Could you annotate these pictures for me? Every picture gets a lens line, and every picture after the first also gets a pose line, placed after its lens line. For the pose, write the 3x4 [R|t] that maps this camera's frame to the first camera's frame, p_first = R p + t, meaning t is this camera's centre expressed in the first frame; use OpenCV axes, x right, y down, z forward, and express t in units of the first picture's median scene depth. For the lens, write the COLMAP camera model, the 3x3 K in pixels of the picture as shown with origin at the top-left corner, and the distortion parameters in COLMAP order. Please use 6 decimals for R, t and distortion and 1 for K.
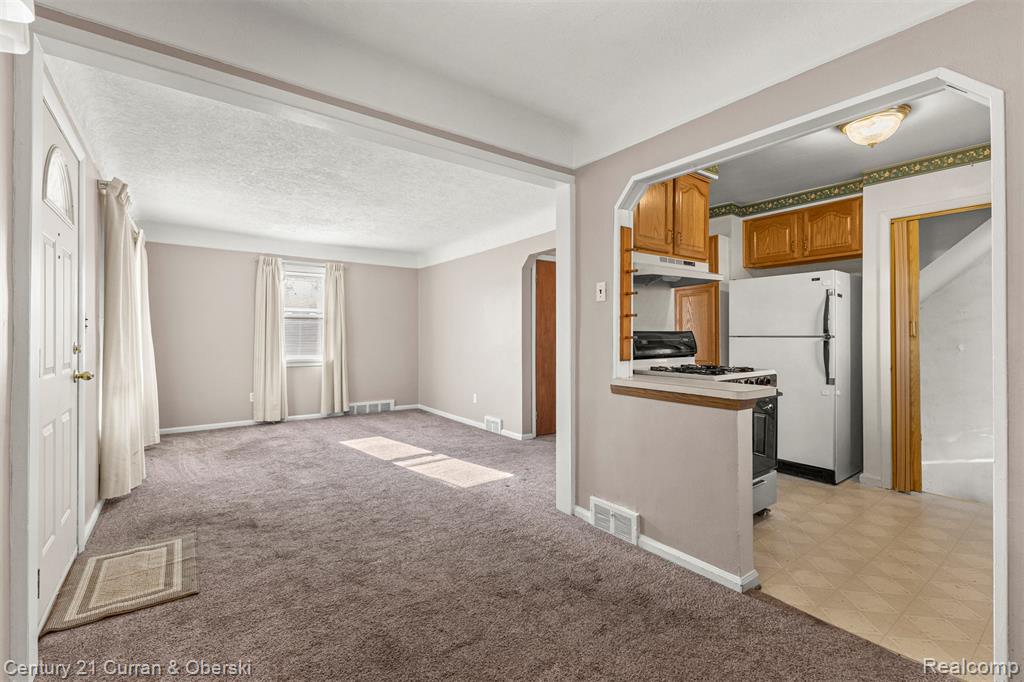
lens RADIAL K [[446.6, 0, 511.6], [0, 446.6, 335.4], [0, 0, 1]] dist [0.012577, -0.000637]
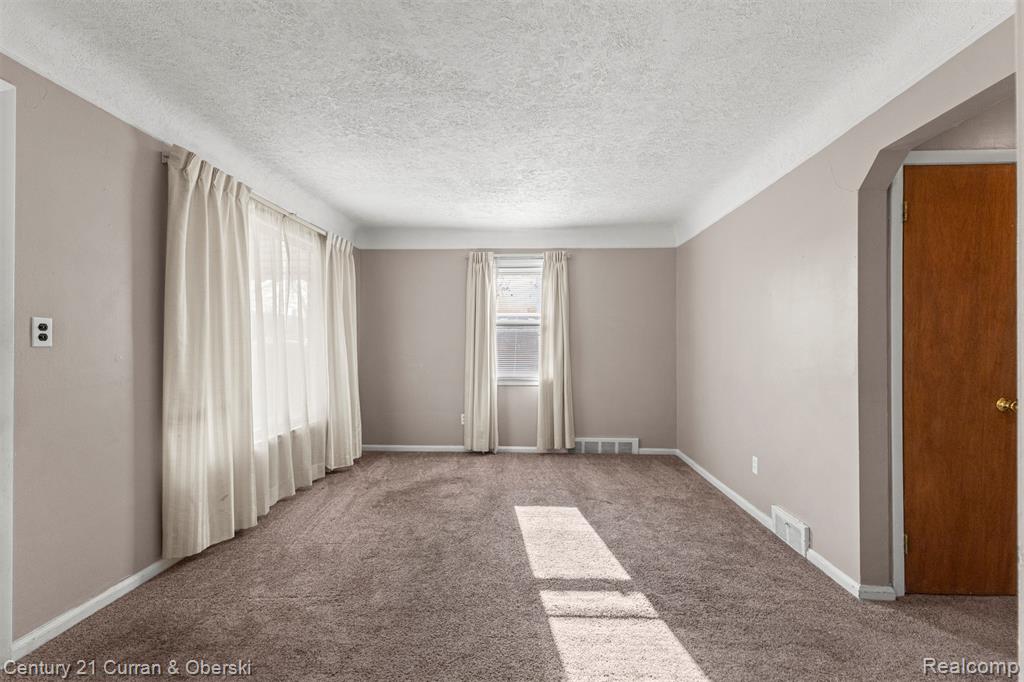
lens RADIAL K [[450.7, 0, 512.0], [0, 450.7, 341.0], [0, 0, 1]] dist [0.002754, 0.000267]
pose [[0.779918, -0.003955, -0.625870, 0.043980], [-0.001041, 0.999970, -0.007615, -0.005576], [0.625881, 0.006591, 0.779891, 0.574269]]
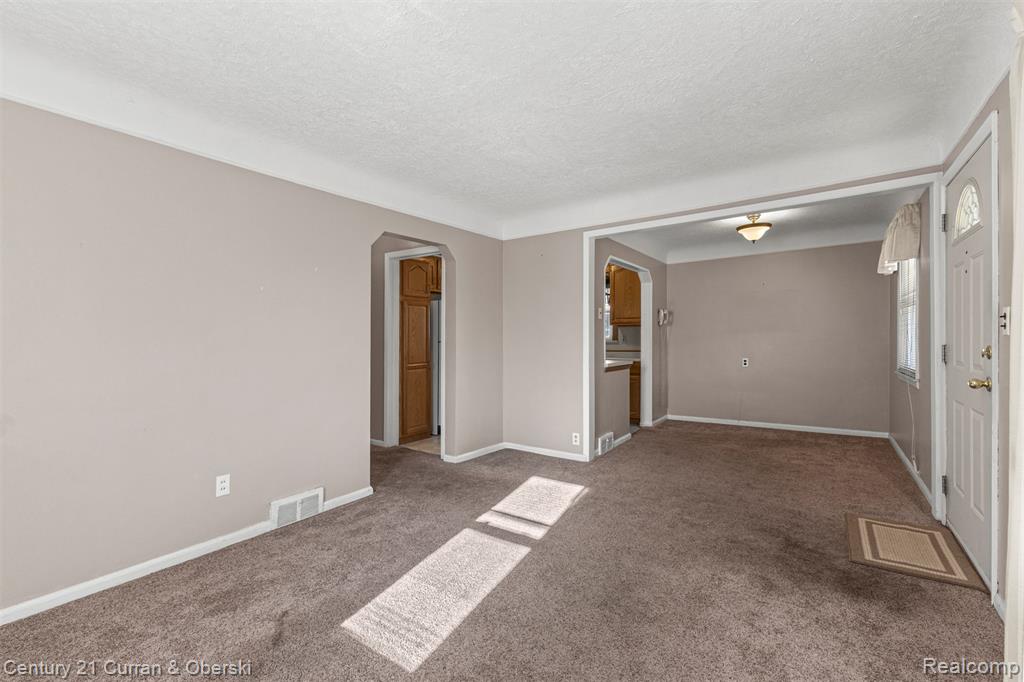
lens RADIAL K [[439.1, 0, 515.4], [0, 439.1, 345.1], [0, 0, 1]] dist [0.007750, -0.000805]
pose [[-0.316877, -0.011981, 0.948391, -0.868328], [0.009856, 0.999825, 0.015924, -0.006513], [-0.948415, 0.014393, -0.316704, 1.253363]]
